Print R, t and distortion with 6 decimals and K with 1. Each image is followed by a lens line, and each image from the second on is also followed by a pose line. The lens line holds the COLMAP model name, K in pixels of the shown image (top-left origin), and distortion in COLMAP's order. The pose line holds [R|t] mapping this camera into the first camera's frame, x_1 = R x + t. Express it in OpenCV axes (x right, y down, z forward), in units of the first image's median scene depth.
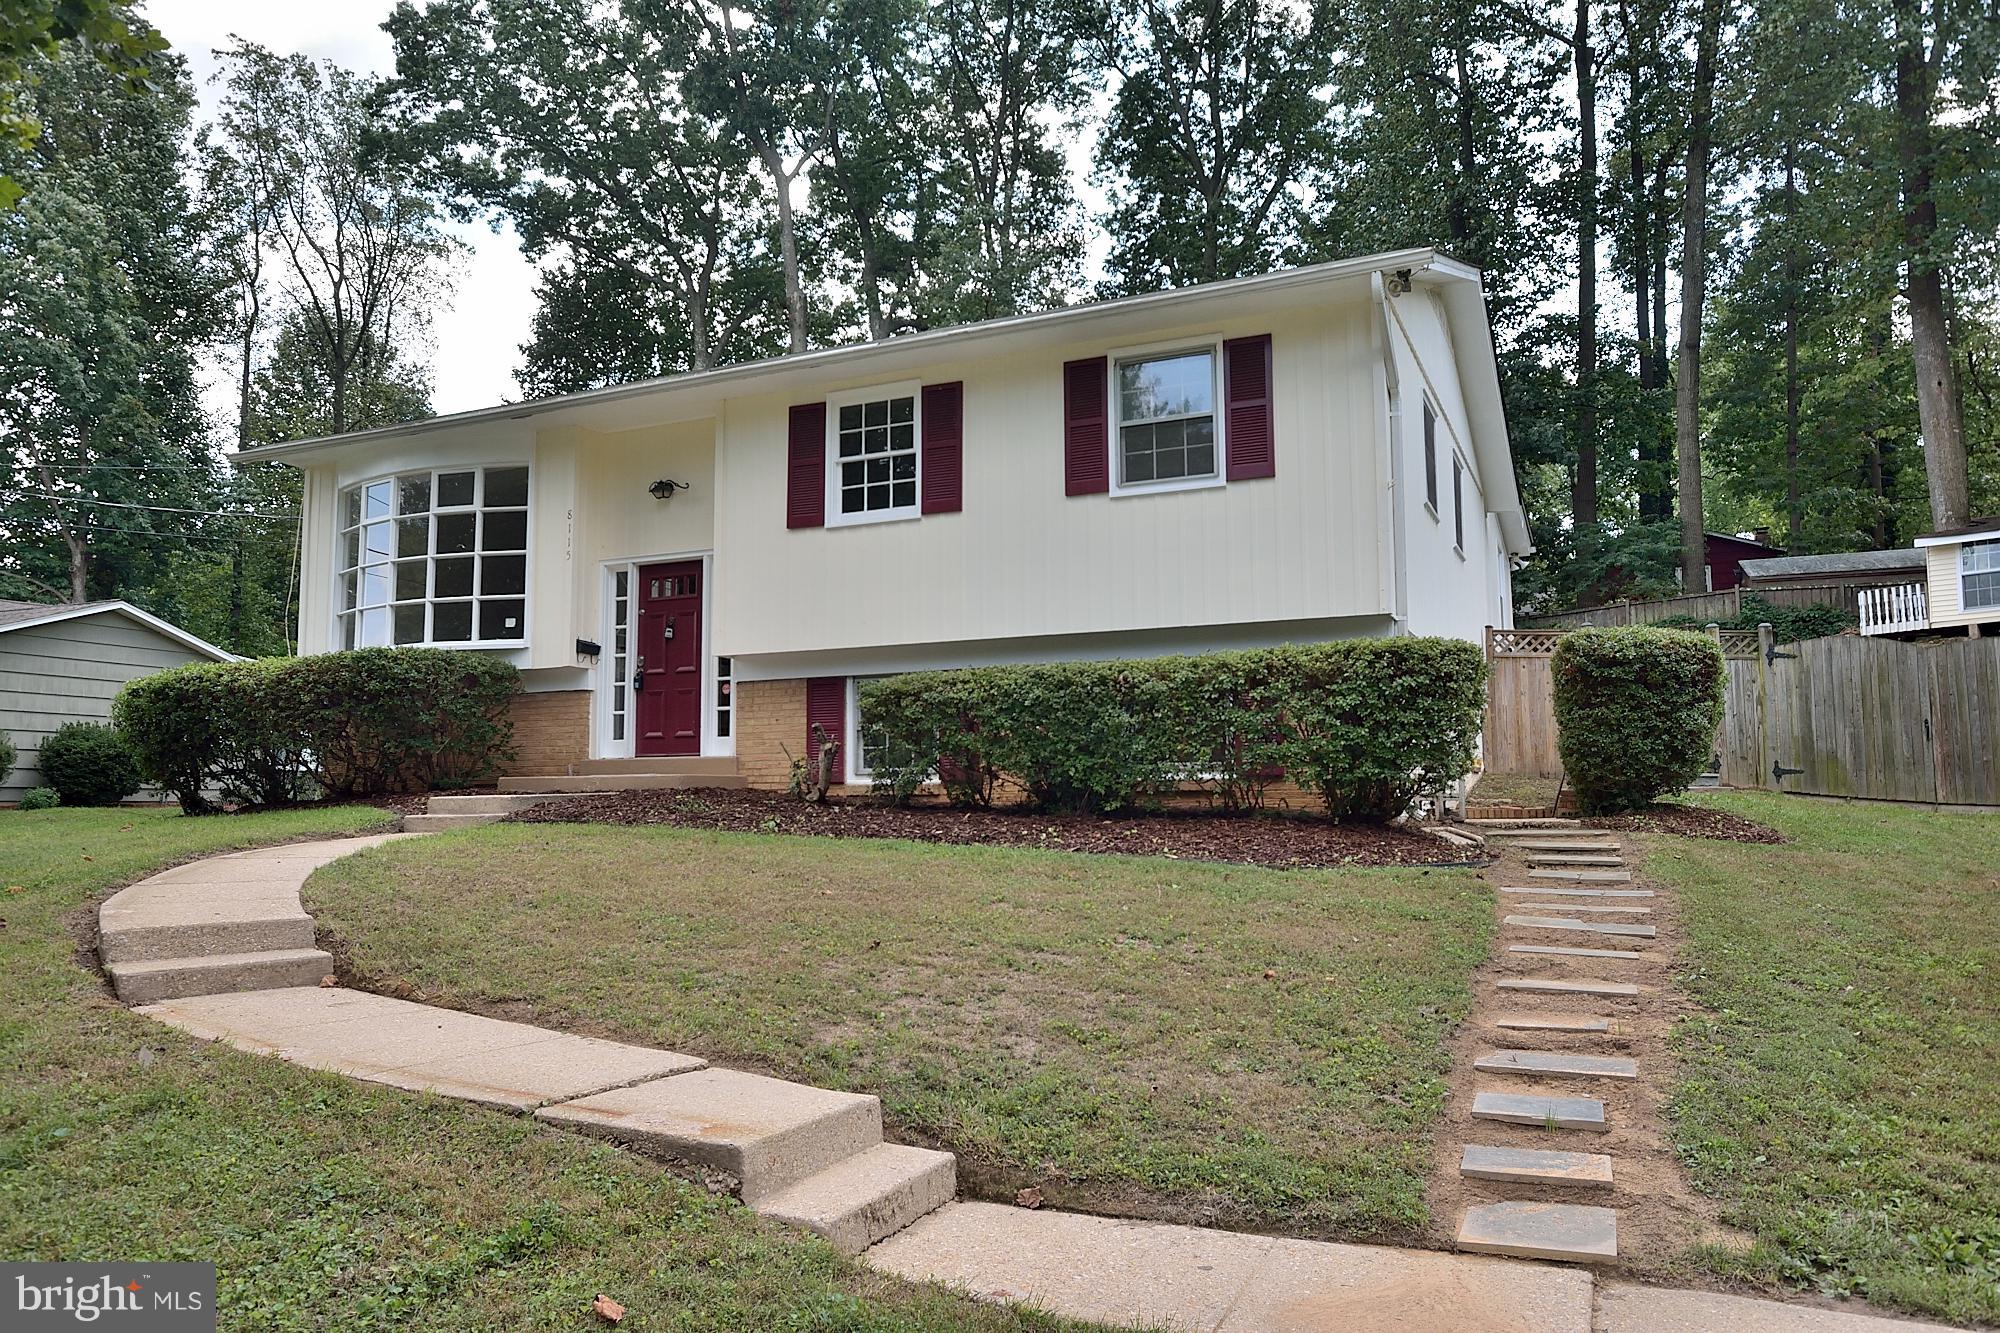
lens RADIAL K [[1391.5, 0, 997.2], [0, 1391.5, 661.3], [0, 0, 1]] dist [-0.003094, -0.000324]
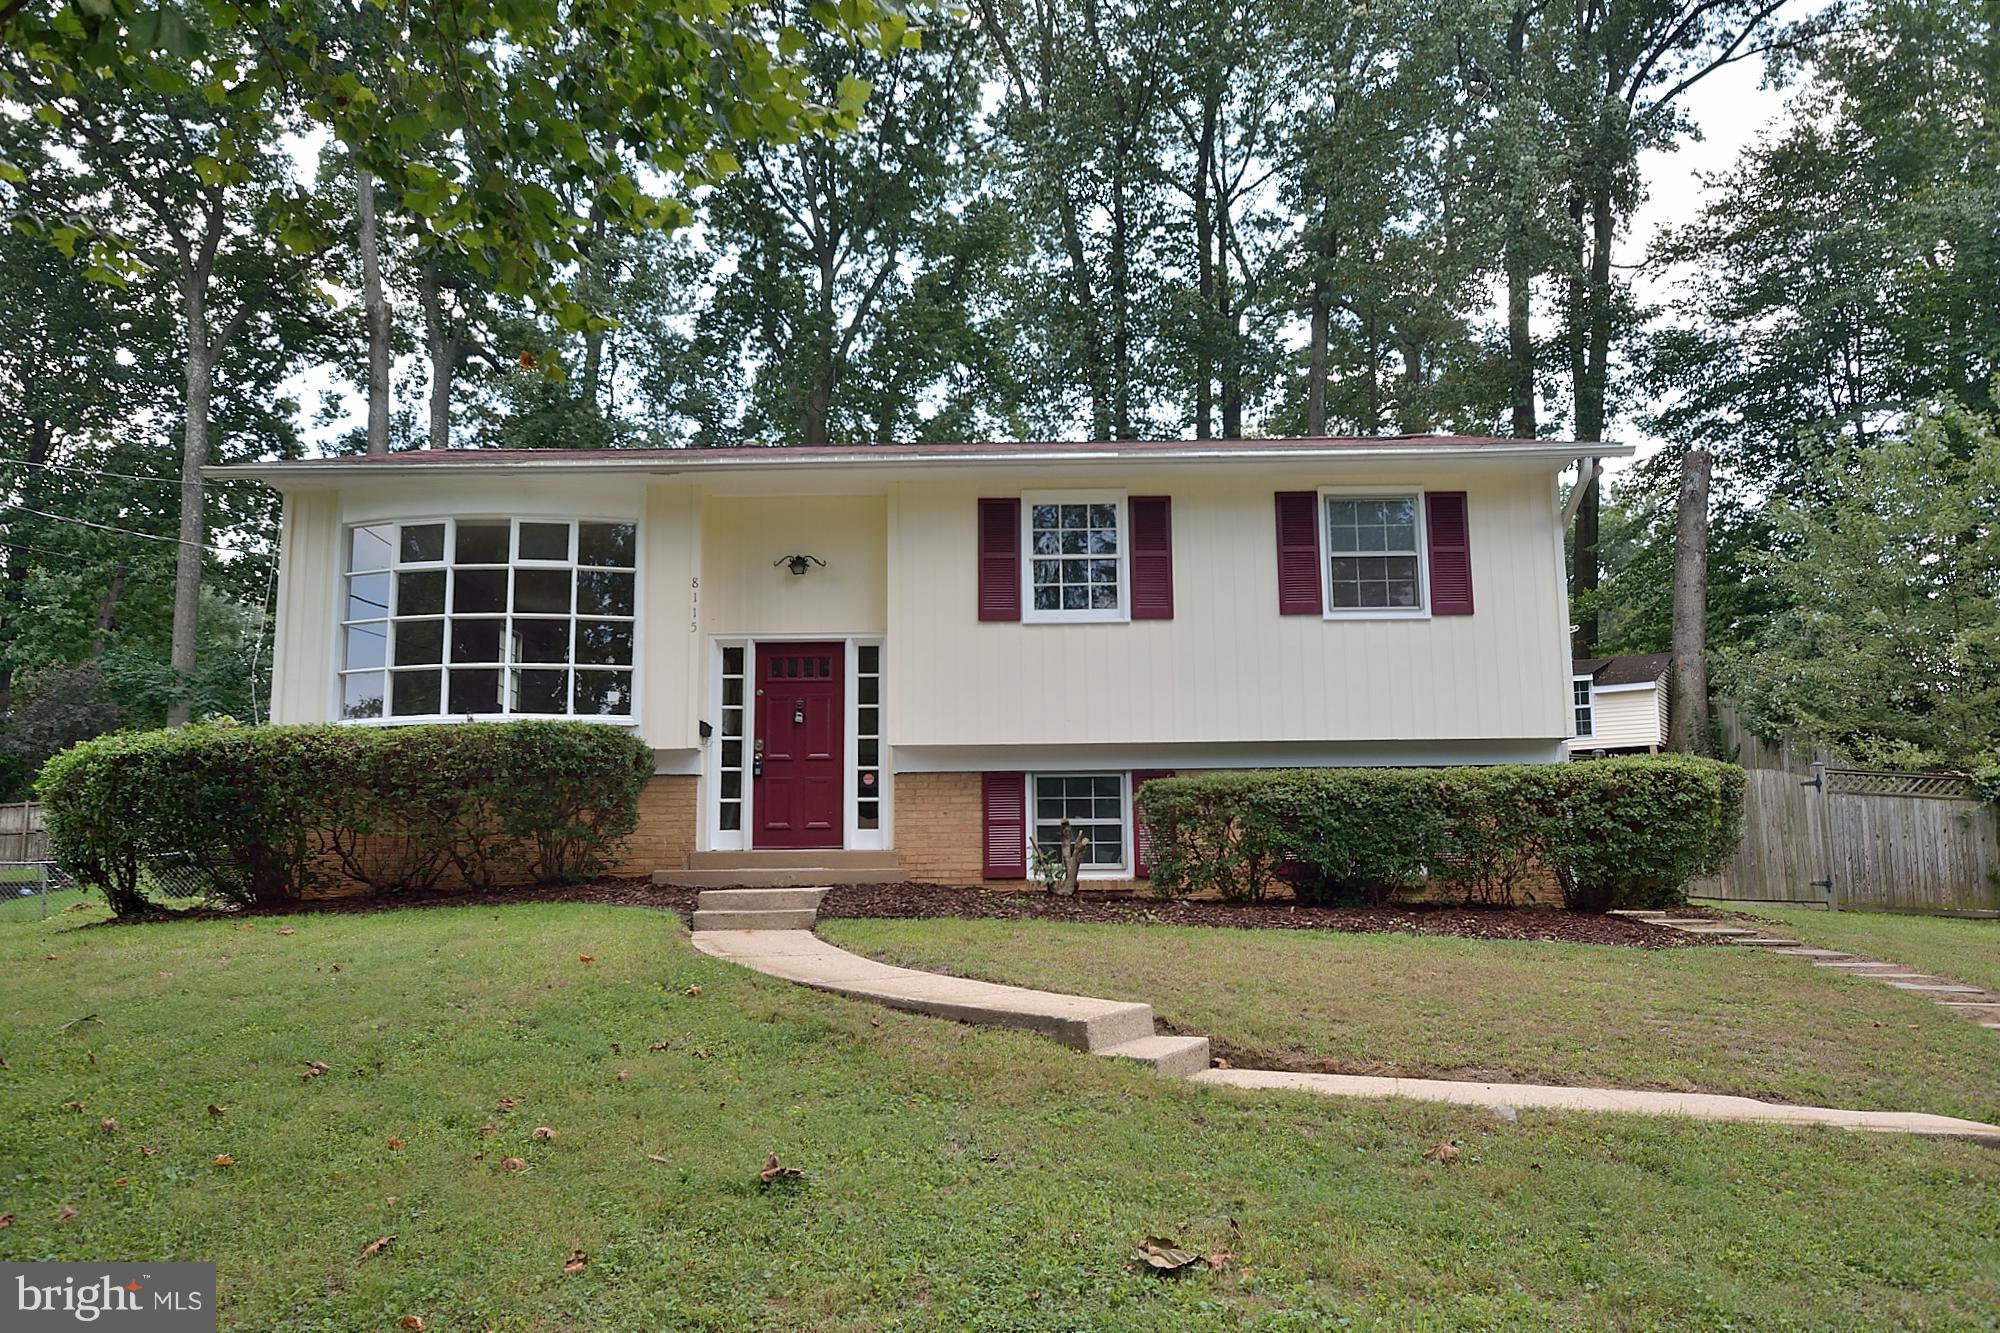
lens RADIAL K [[1560.6, 0, 999.3], [0, 1560.6, 670.8], [0, 0, 1]] dist [0.035348, 0.000719]
pose [[0.910097, 0.062569, 0.409645, -0.592896], [-0.040175, 0.997201, -0.063055, 0.010287], [-0.412443, 0.040929, 0.910063, -0.017907]]
